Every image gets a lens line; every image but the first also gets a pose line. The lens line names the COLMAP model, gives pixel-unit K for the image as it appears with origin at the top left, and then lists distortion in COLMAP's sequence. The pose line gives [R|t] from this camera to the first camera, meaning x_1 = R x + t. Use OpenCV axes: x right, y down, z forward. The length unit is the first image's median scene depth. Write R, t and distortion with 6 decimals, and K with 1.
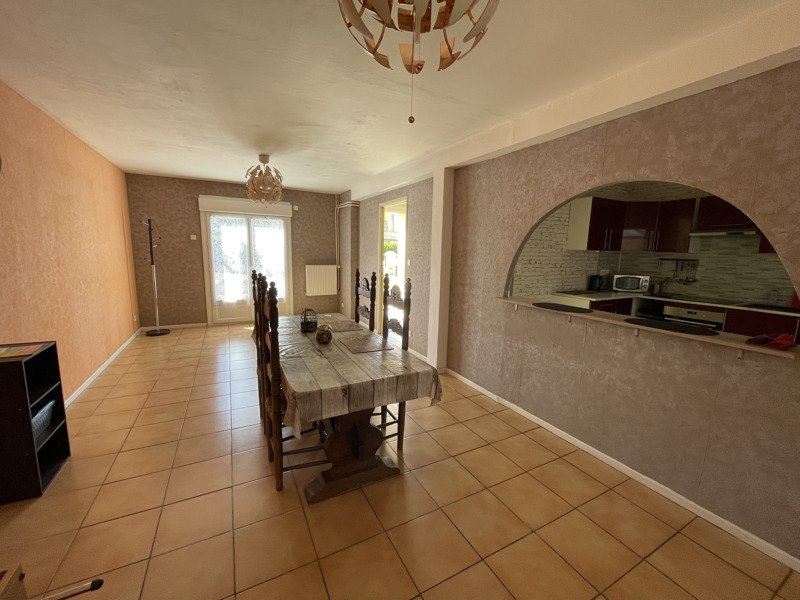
lens RADIAL K [[325.4, 0, 398.0], [0, 325.4, 298.9], [0, 0, 1]] dist [-0.001952, 0.000165]
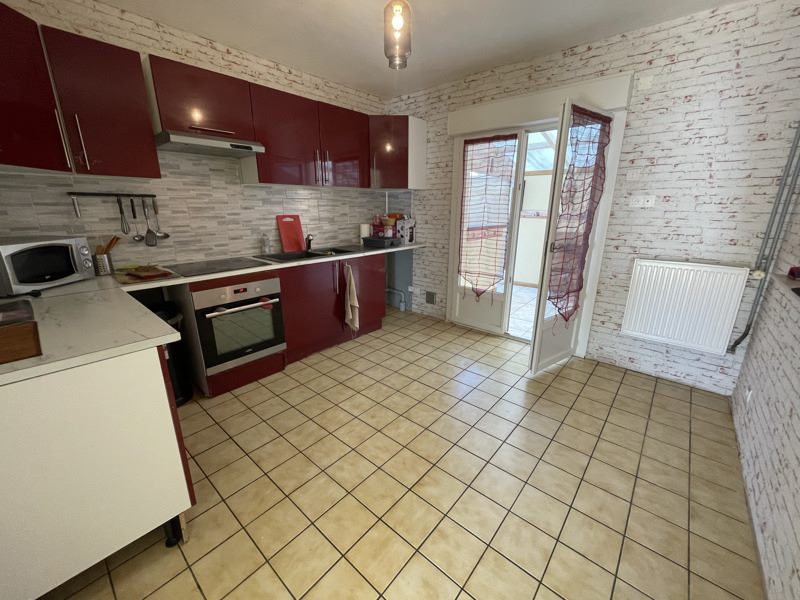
lens RADIAL K [[325.4, 0, 399.5], [0, 325.4, 301.3], [0, 0, 1]] dist [-0.001952, 0.000165]
pose [[-0.360544, -0.284708, 0.888228, 0.261902], [0.126694, 0.928503, 0.349044, -0.091485], [-0.924098, 0.238379, -0.298695, 0.814635]]
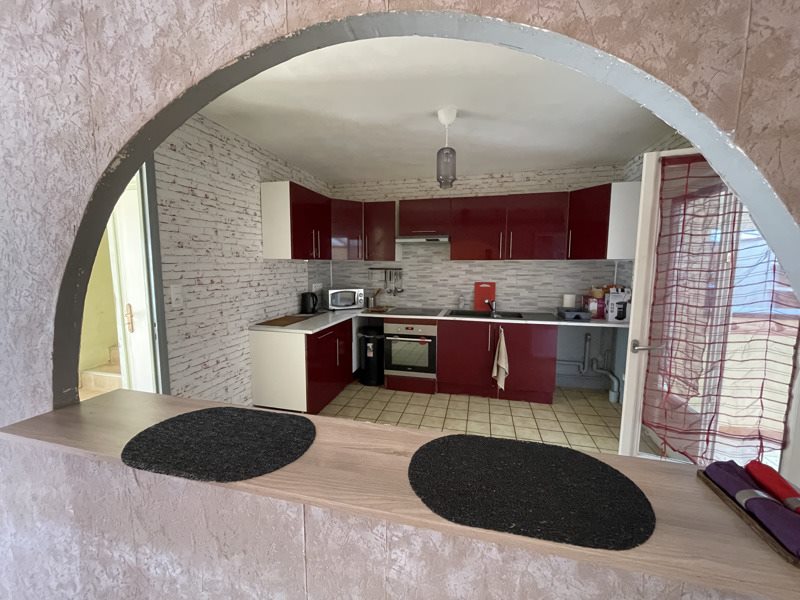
lens RADIAL K [[325.4, 0, 400.2], [0, 325.4, 300.7], [0, 0, 1]] dist [-0.001952, 0.000165]
pose [[0.678310, -0.101472, 0.727736, 0.220747], [0.120723, 0.992350, 0.025845, -0.051444], [-0.724791, 0.070324, 0.685370, 0.358475]]
